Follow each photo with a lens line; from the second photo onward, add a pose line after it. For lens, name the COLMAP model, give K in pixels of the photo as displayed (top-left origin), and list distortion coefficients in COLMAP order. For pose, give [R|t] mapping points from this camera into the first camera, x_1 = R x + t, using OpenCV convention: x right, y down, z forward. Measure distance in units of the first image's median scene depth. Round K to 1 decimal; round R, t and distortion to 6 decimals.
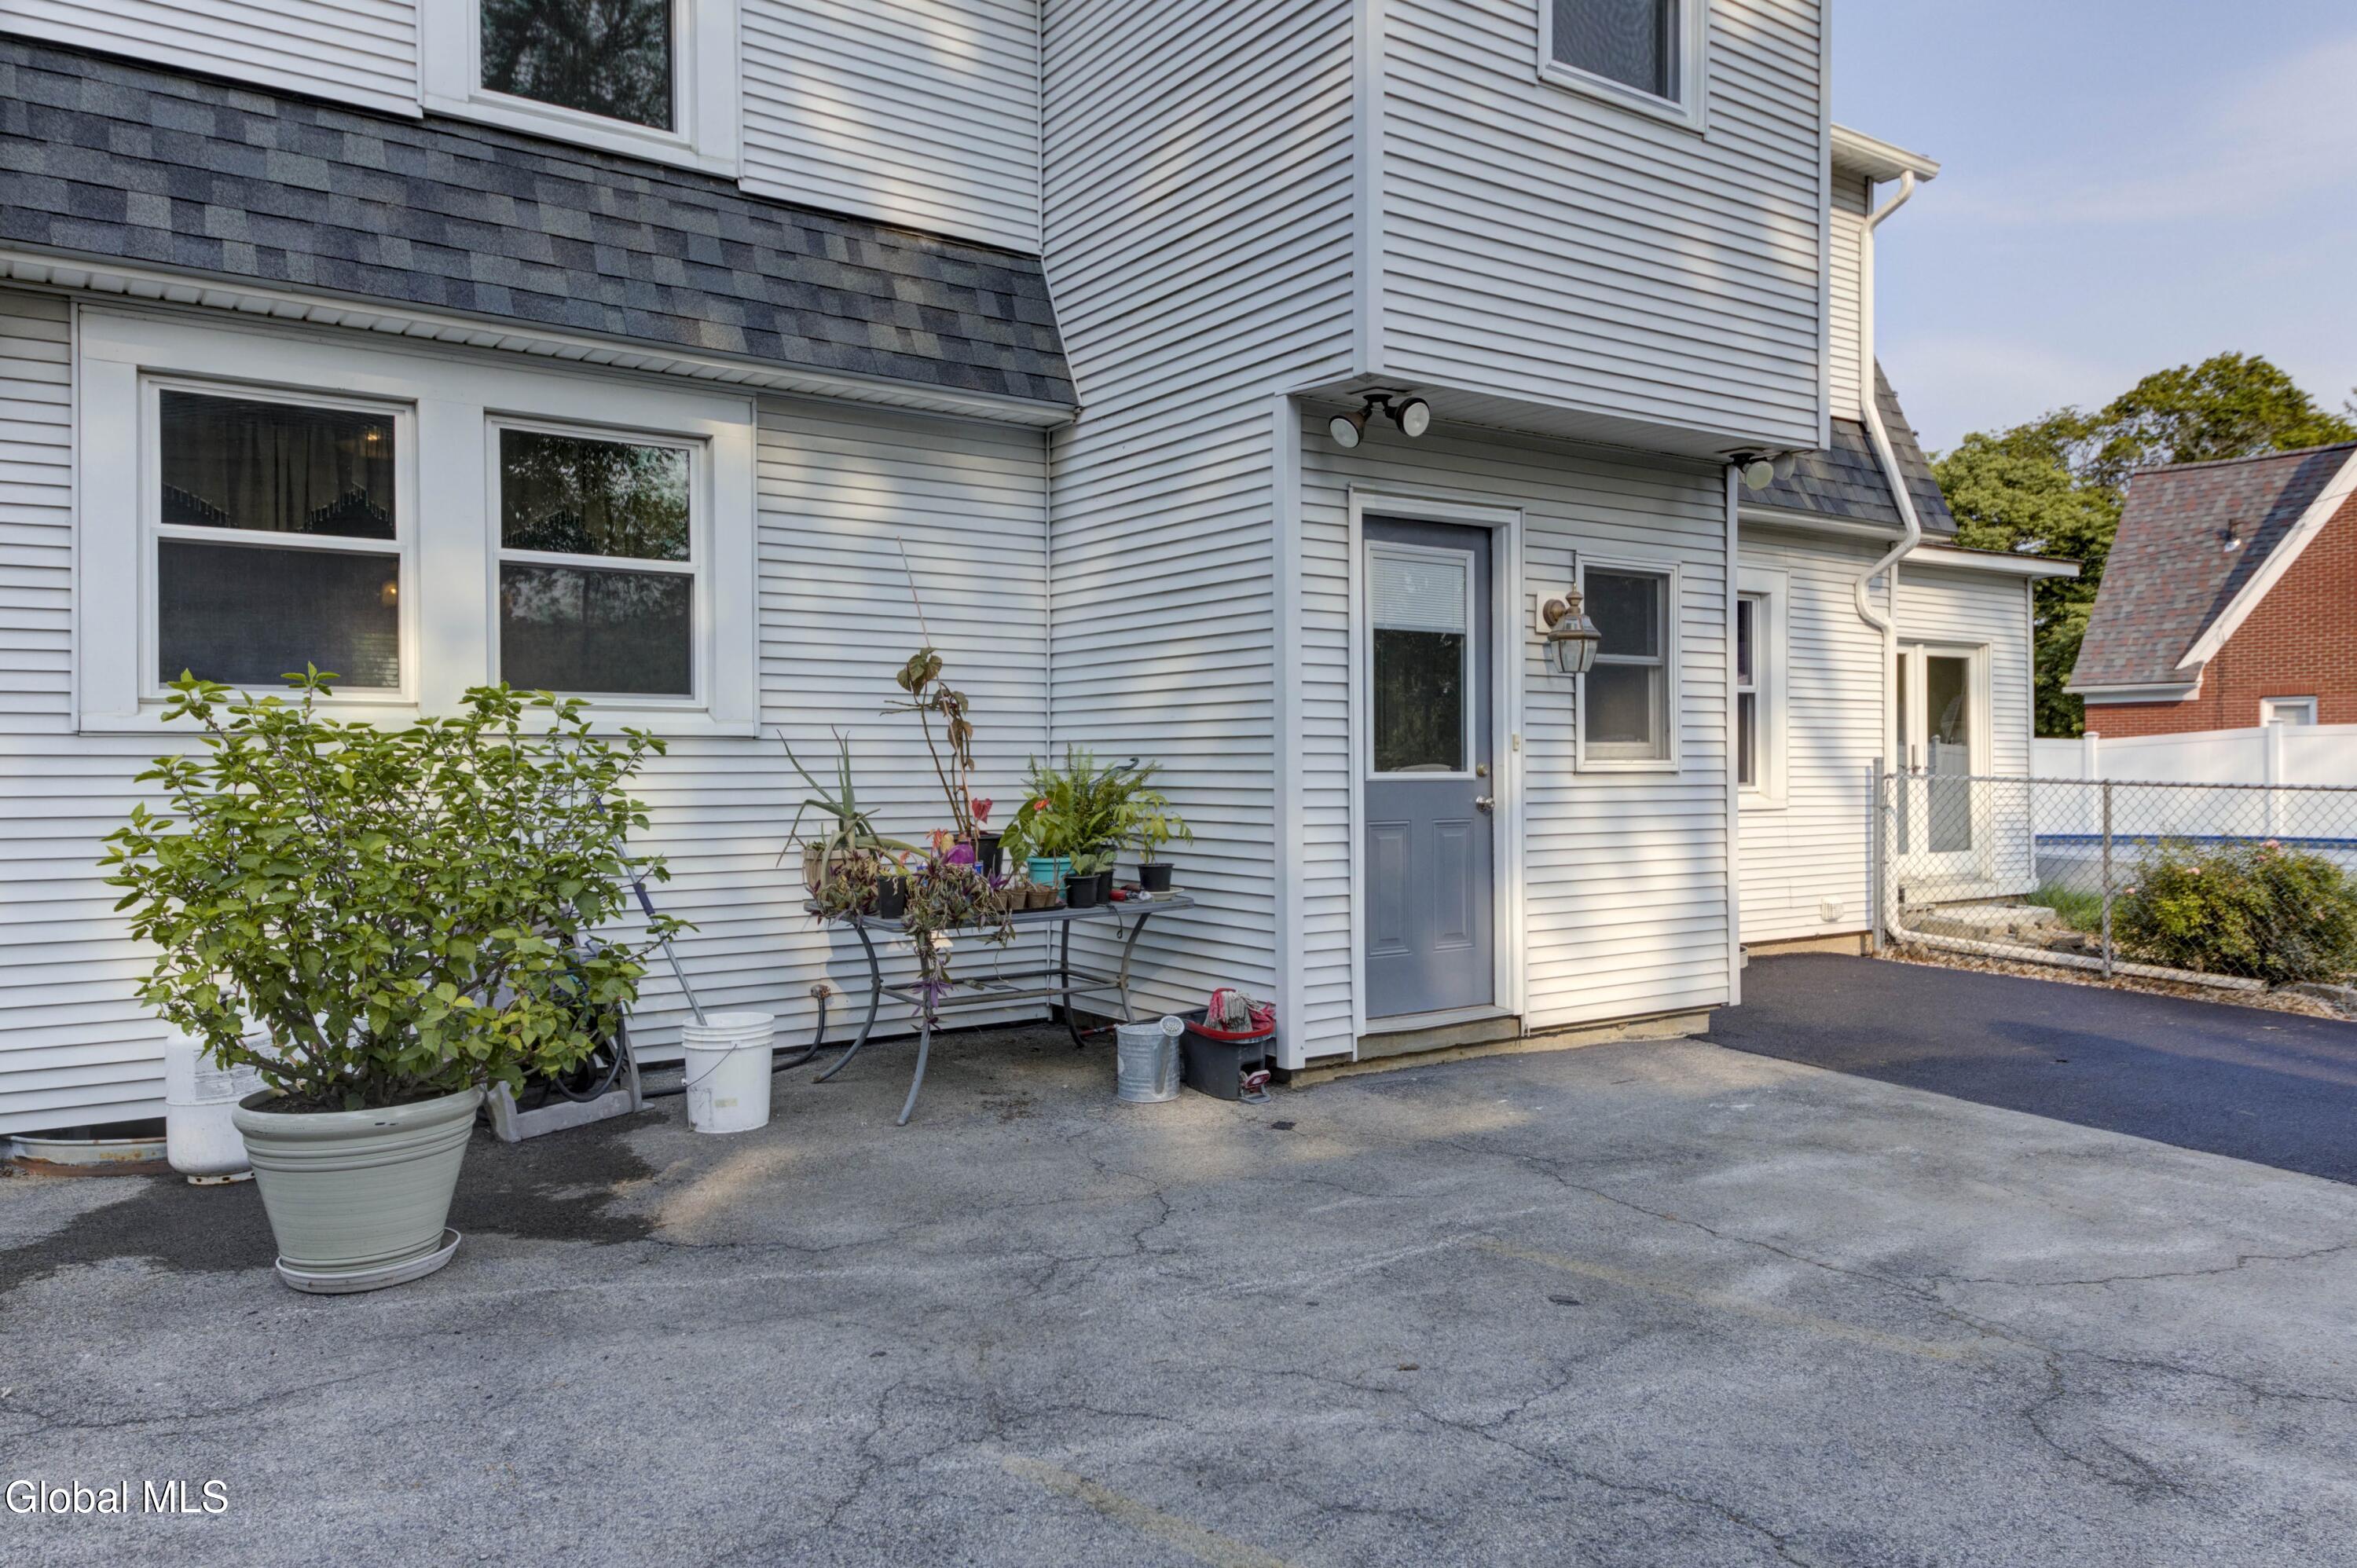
lens RADIAL K [[1617.7, 0, 1180.8], [0, 1617.7, 782.0], [0, 0, 1]] dist [0.011349, -0.000382]
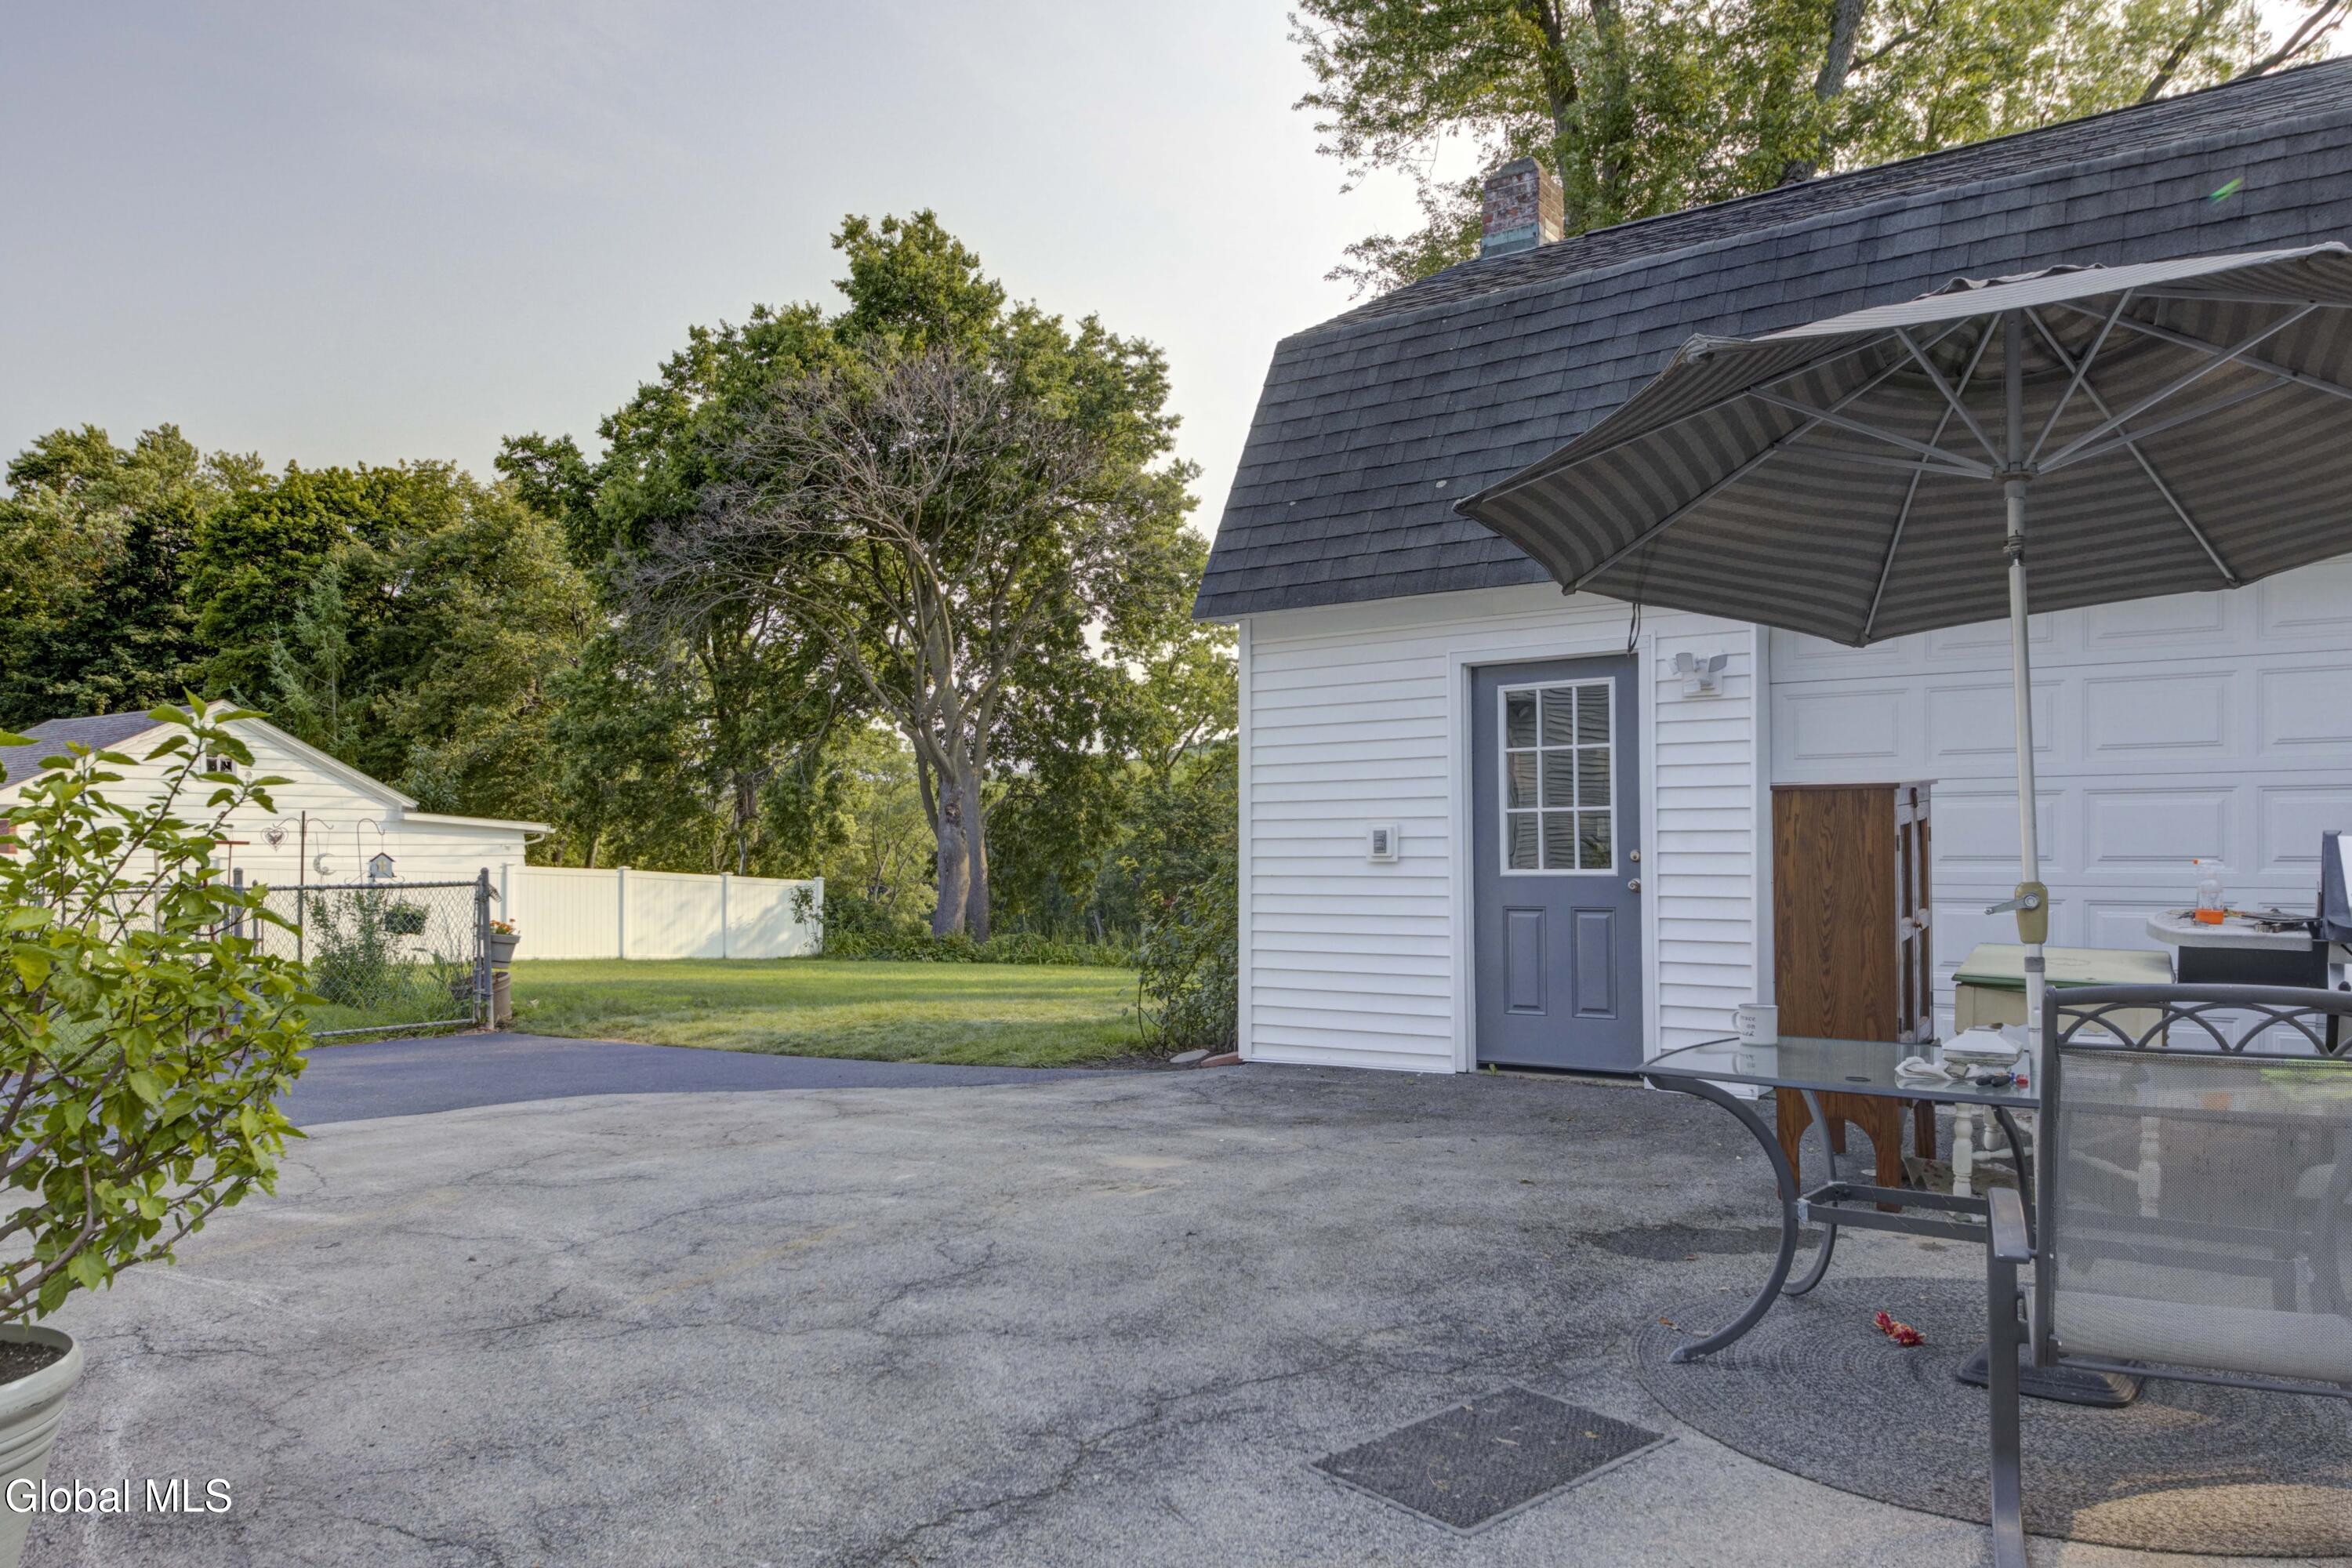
lens RADIAL K [[1614.4, 0, 1179.0], [0, 1614.4, 790.6], [0, 0, 1]] dist [0.011349, -0.000382]
pose [[-0.324203, 0.041586, 0.945073, -1.559834], [0.014197, 0.999135, -0.039095, -0.010518], [-0.945881, 0.000742, -0.324513, 0.883526]]
